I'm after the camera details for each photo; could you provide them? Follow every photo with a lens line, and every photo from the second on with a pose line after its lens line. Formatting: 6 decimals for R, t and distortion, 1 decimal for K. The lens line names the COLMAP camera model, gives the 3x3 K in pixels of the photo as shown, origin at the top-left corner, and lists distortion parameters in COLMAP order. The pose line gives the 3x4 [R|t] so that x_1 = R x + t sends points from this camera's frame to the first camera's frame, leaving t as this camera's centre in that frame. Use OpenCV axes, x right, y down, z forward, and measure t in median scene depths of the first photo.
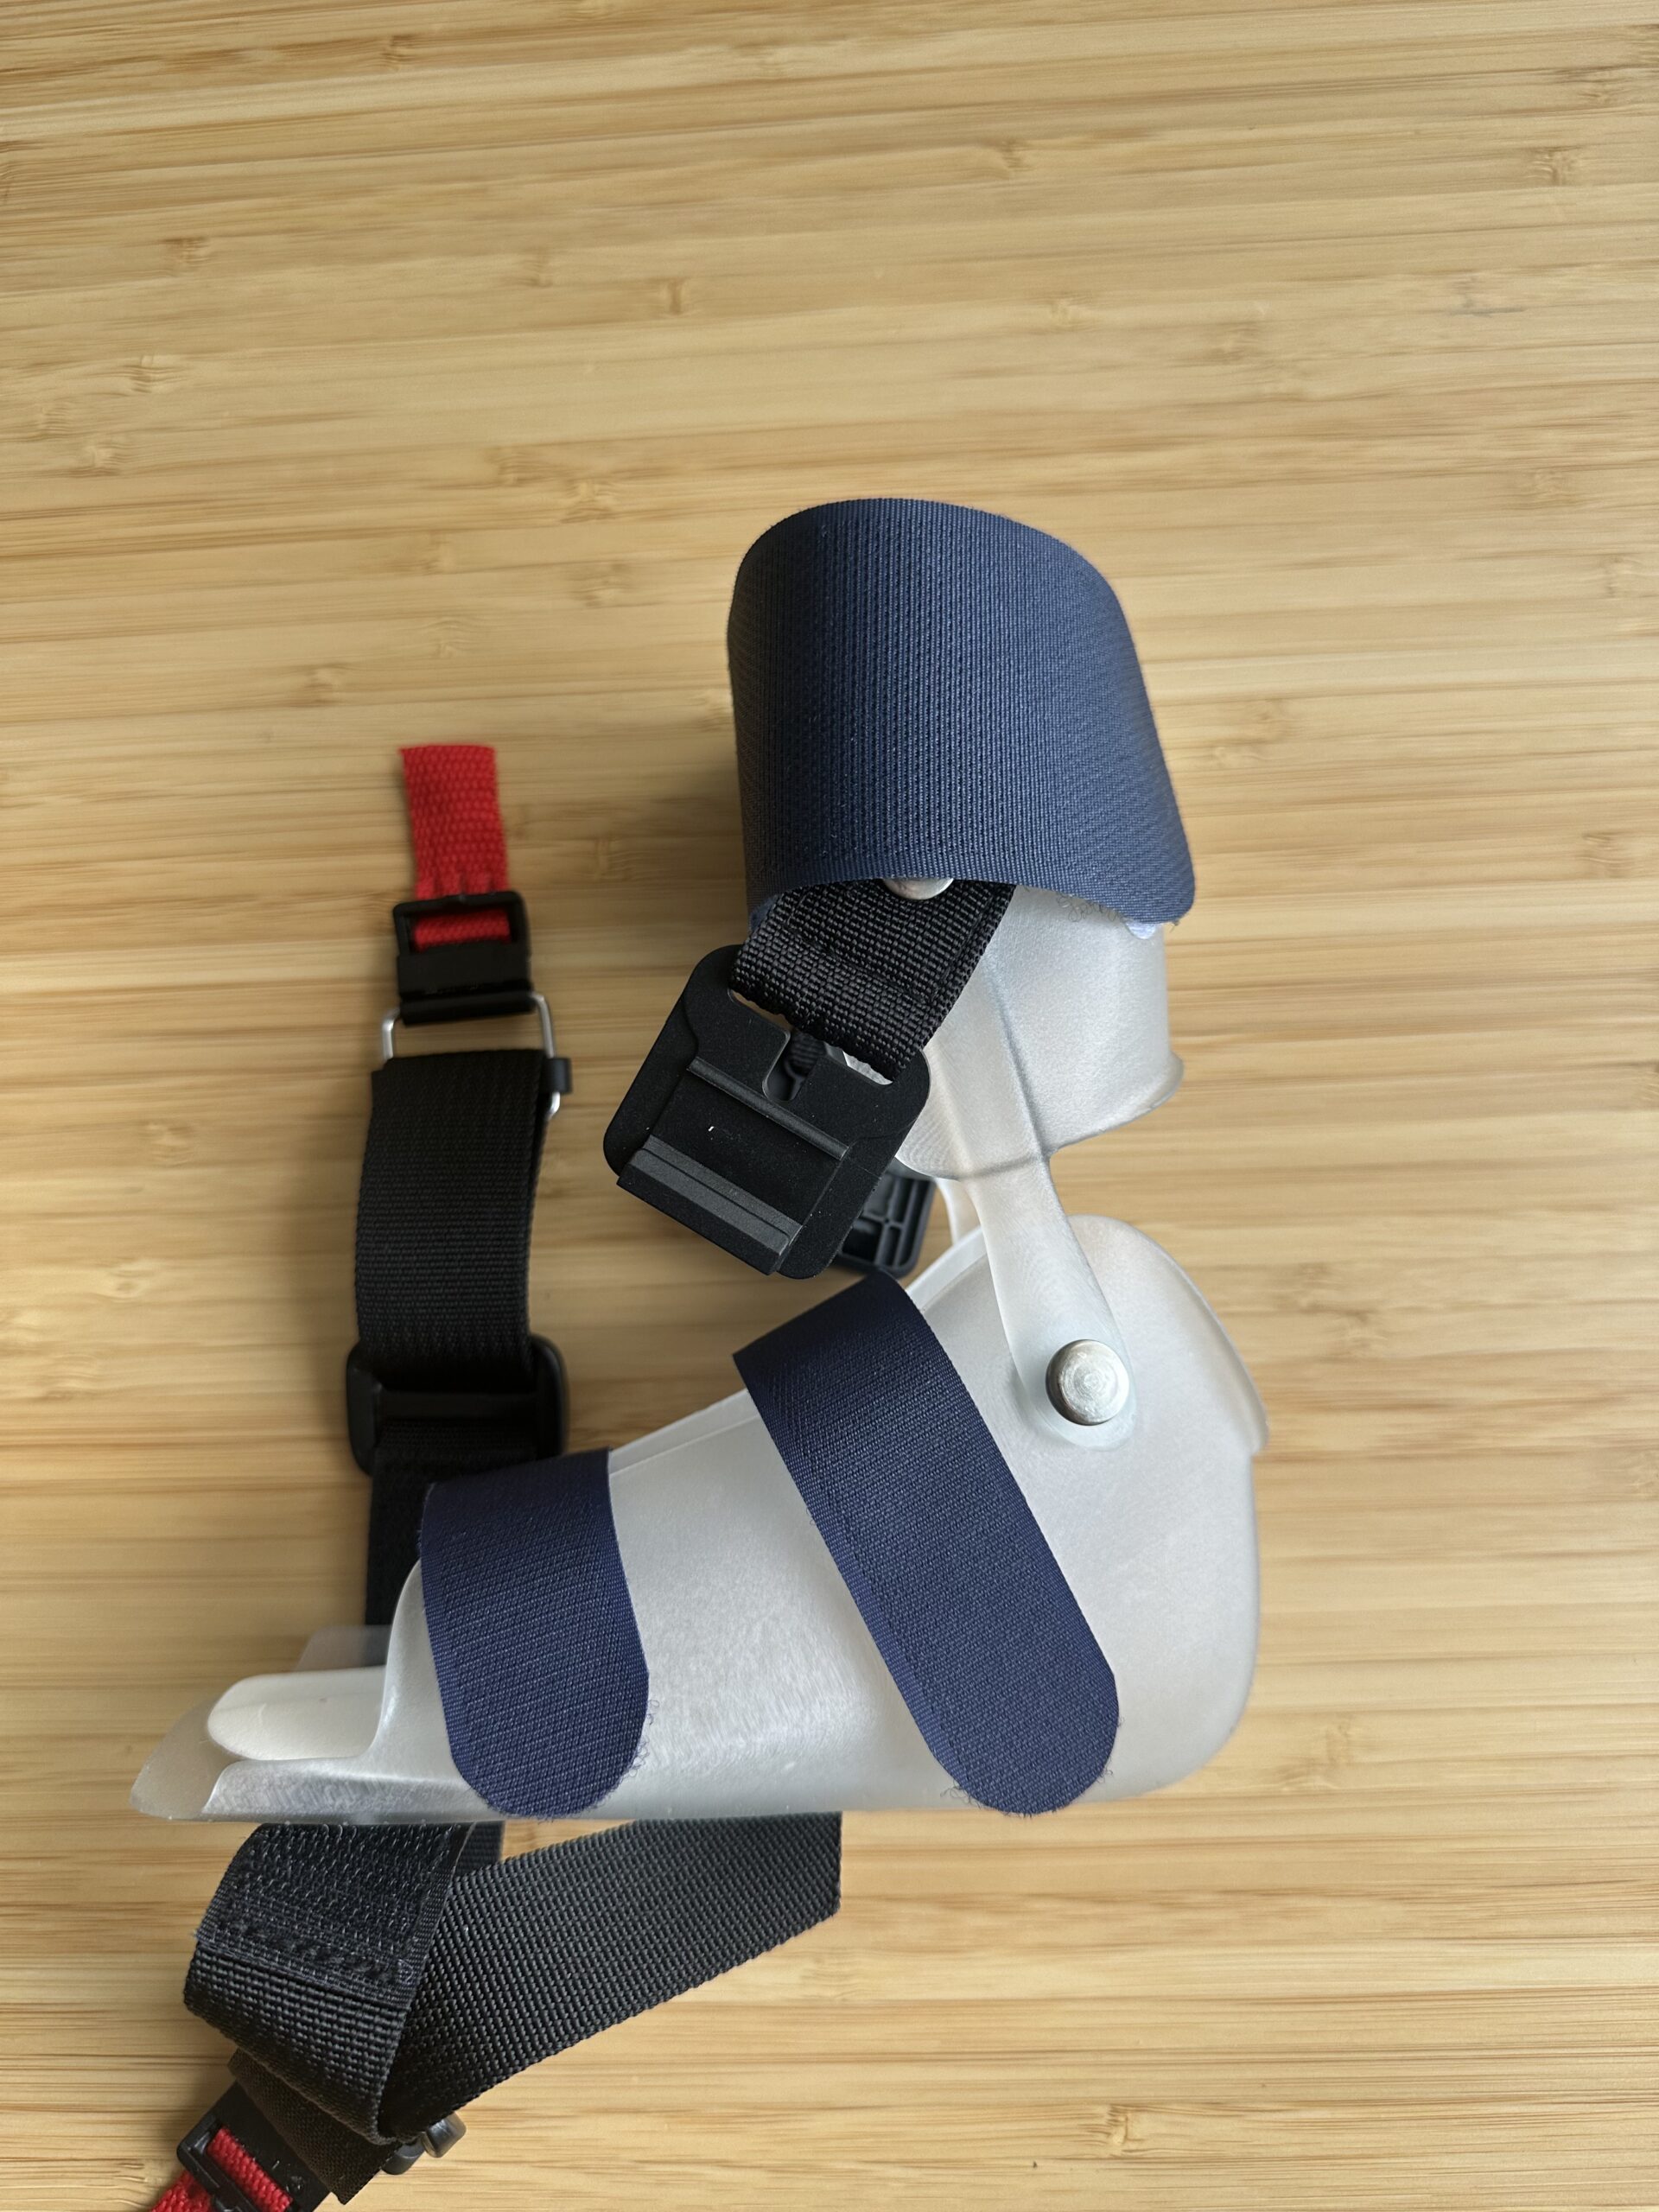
lens RADIAL K [[1617.2, 0, 814.8], [0, 1617.2, 1107.1], [0, 0, 1]] dist [-0.031854, 0.006141]
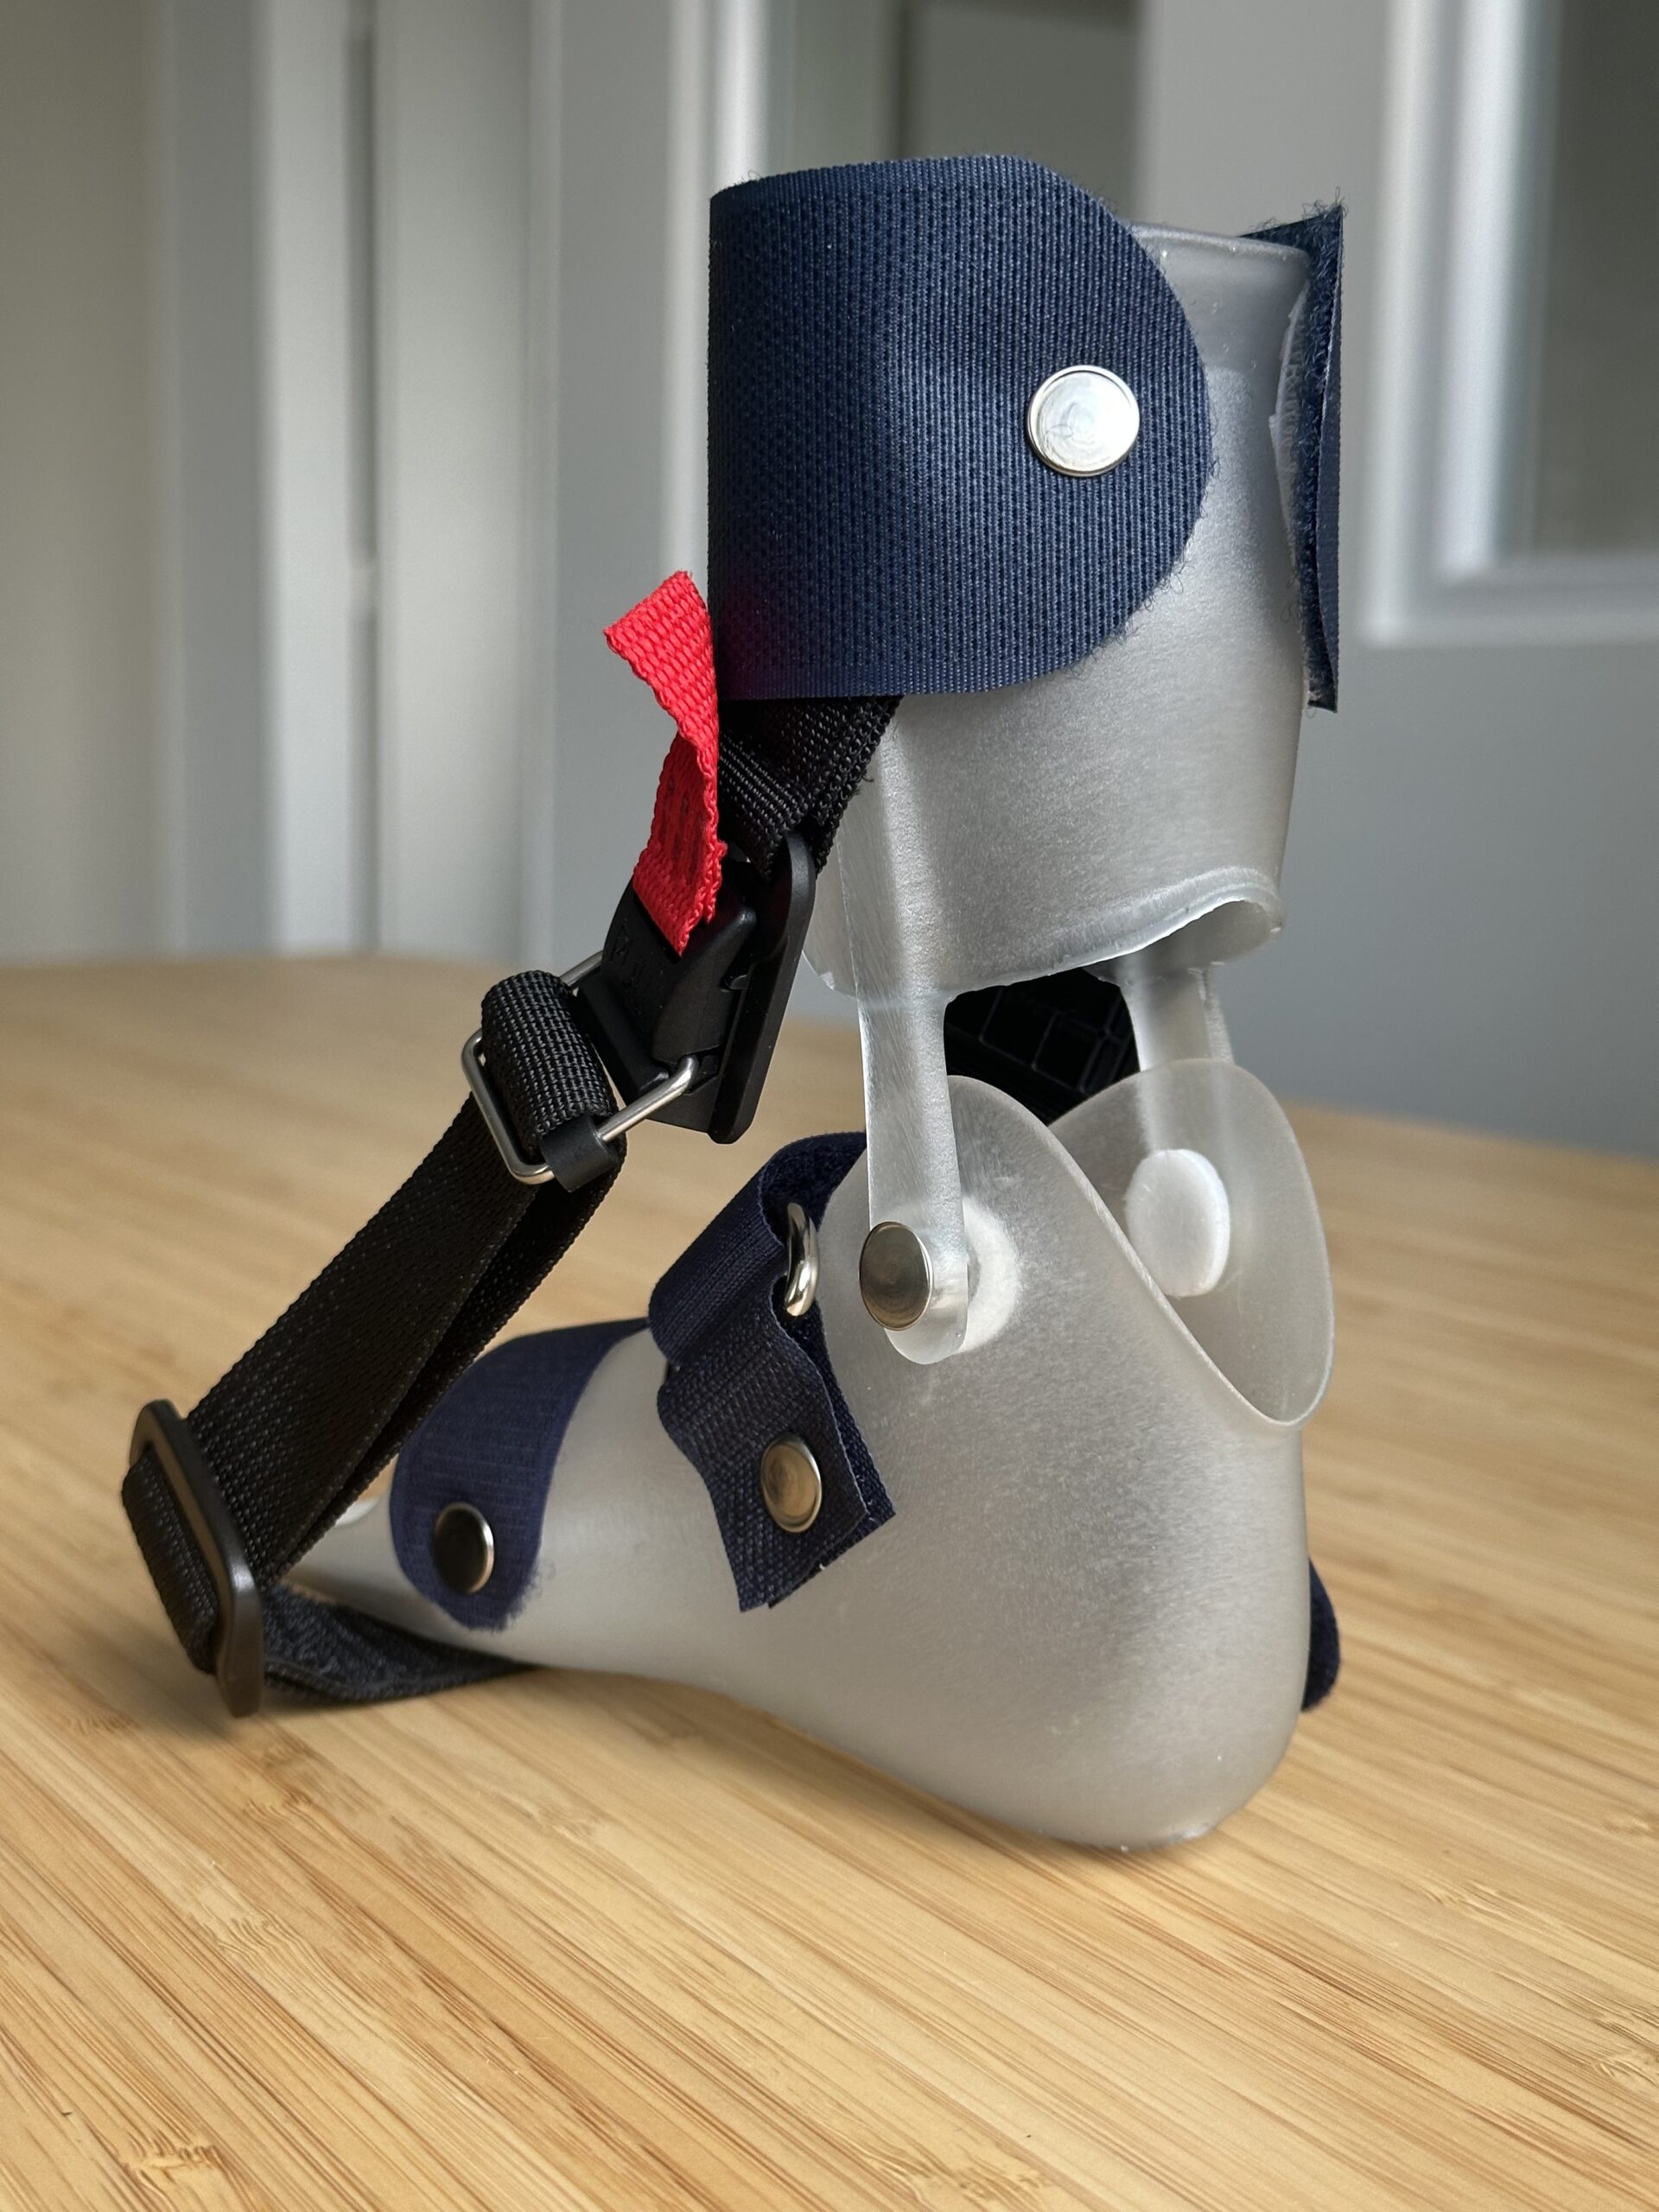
lens RADIAL K [[3114.3, 0, 829.5], [0, 3114.3, 1106.0], [0, 0, 1]] dist [0.273041, -0.755197]
pose [[0.487294, 0.165174, -0.857474, 1.141389], [-0.869101, 0.187207, -0.457840, 0.861617], [0.084902, 0.968334, 0.234778, 0.417635]]
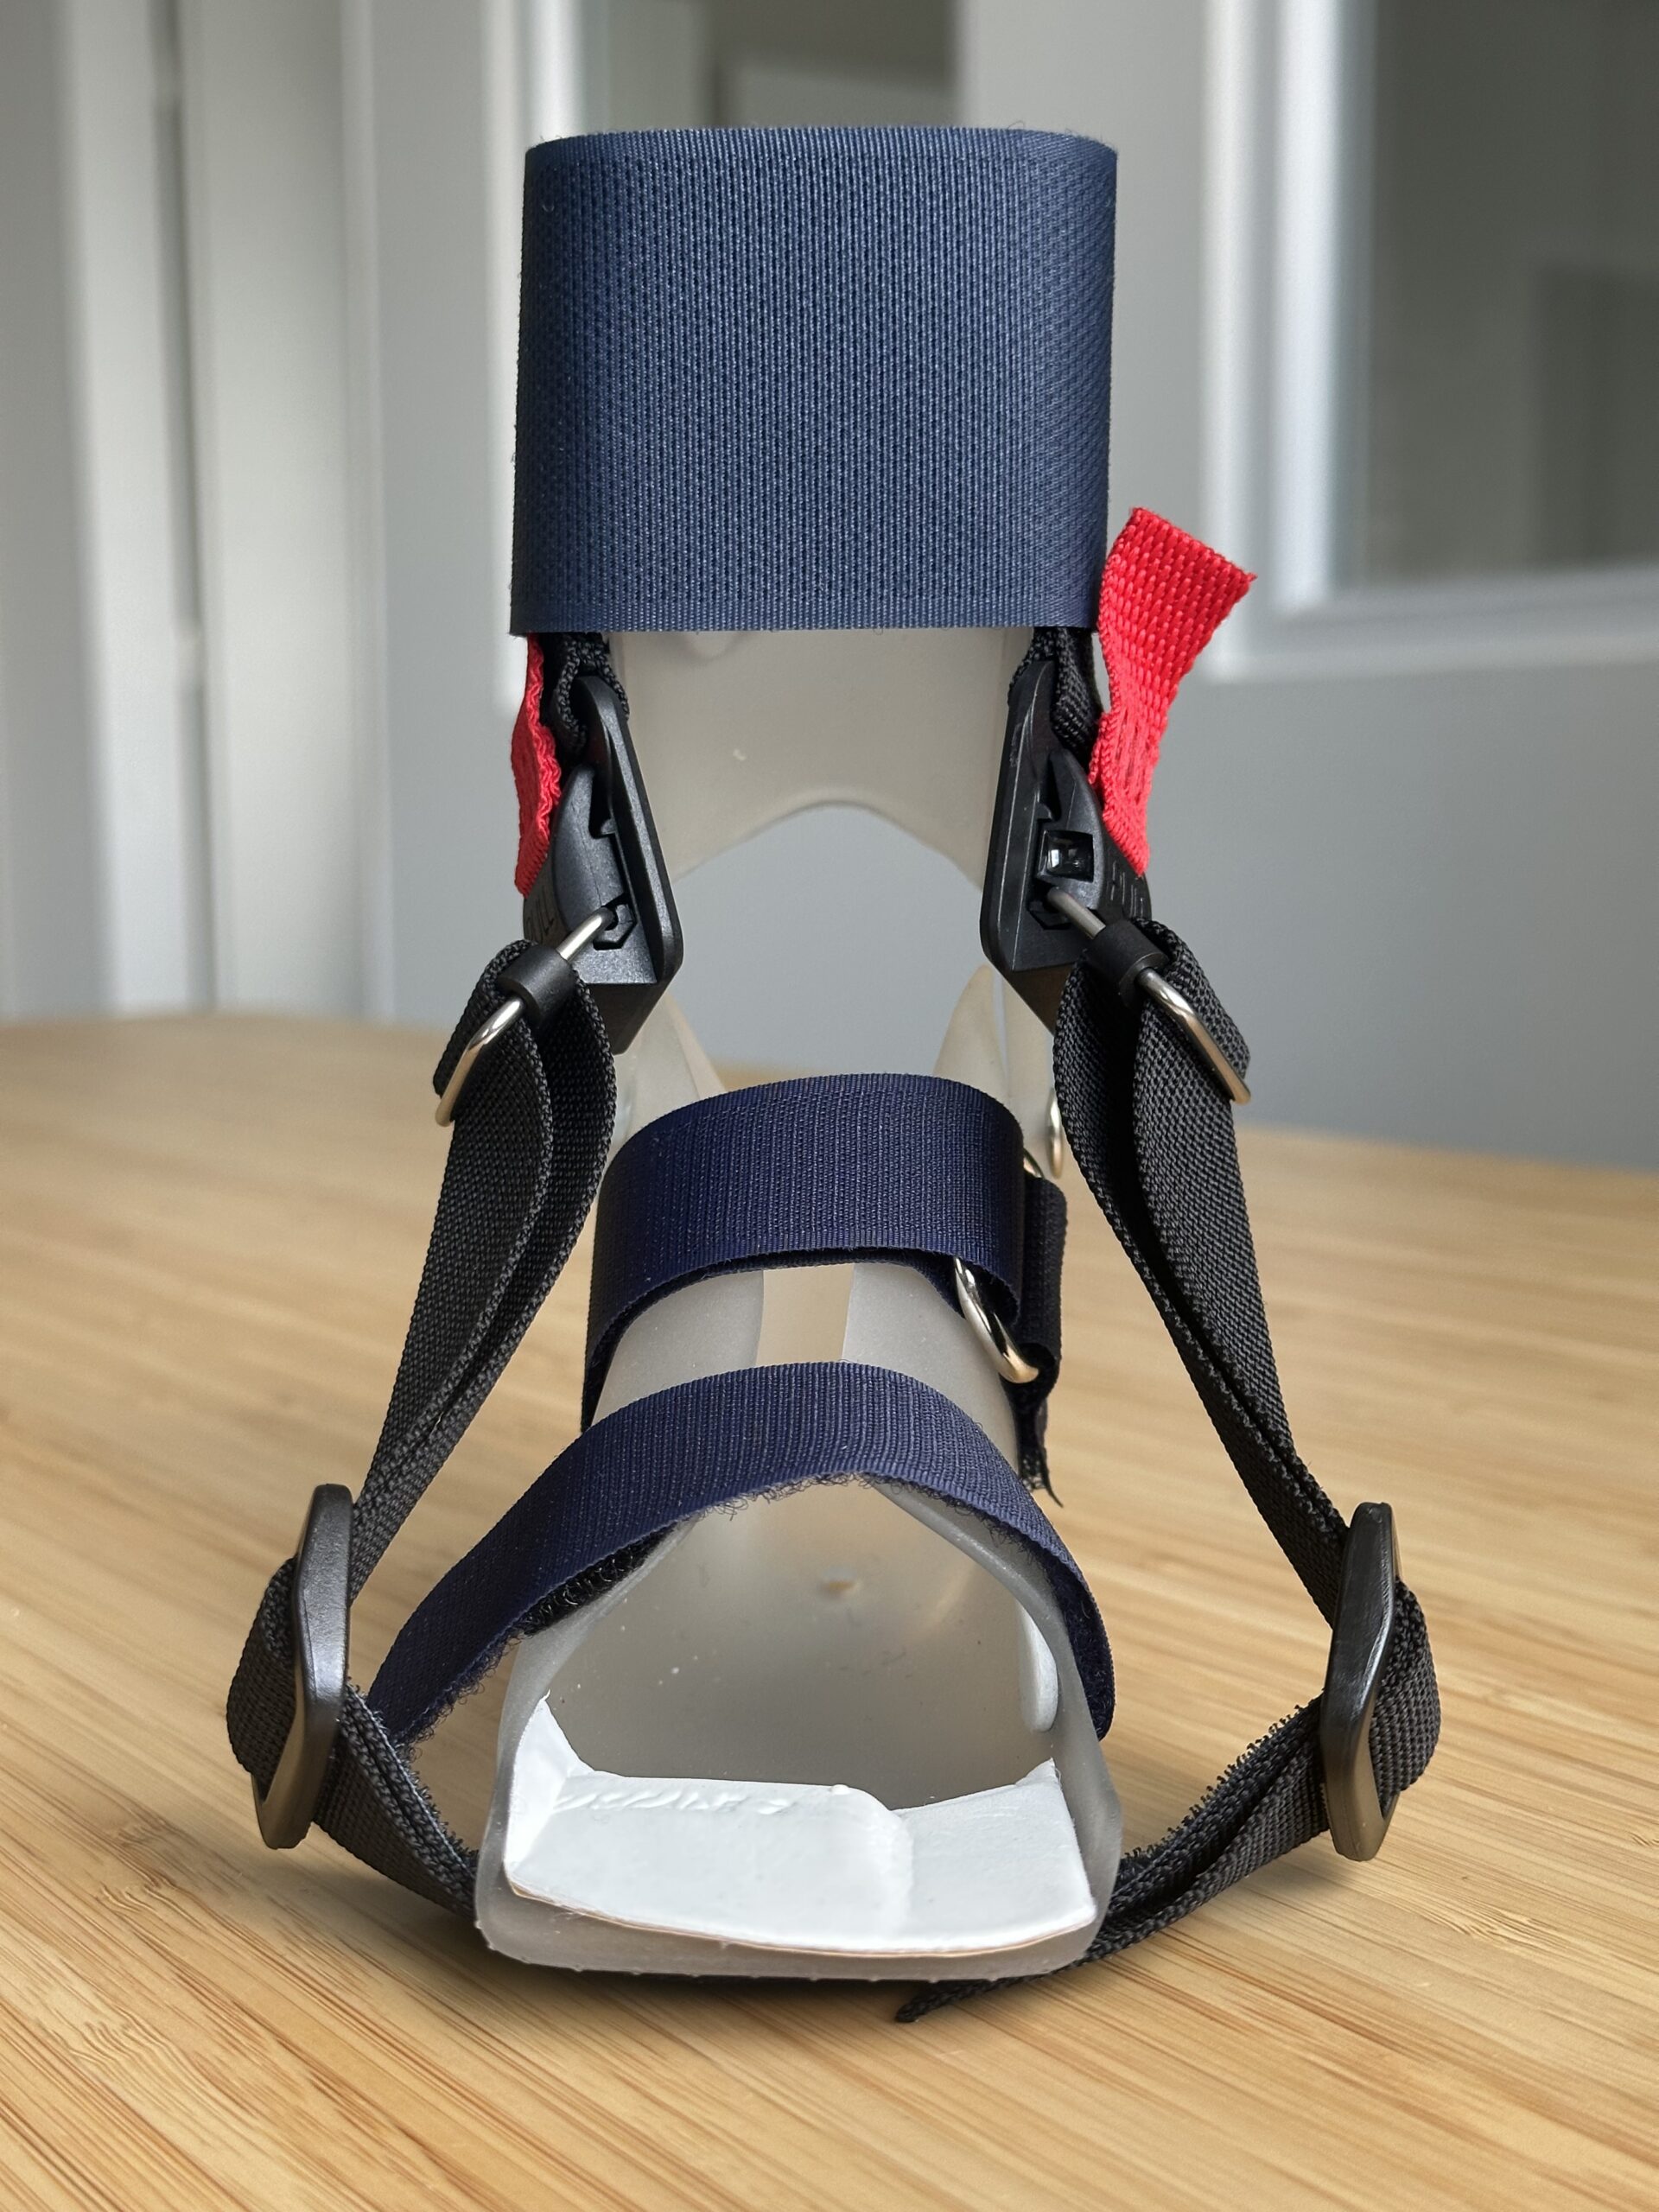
lens RADIAL K [[3114.3, 0, 829.5], [0, 3114.3, 1106.0], [0, 0, 1]] dist [0.273041, -0.755197]
pose [[0.533874, 0.129399, -0.835604, 1.001208], [-0.838560, 0.207955, -0.503559, 0.820626], [0.108608, 0.969541, 0.219530, 0.491753]]
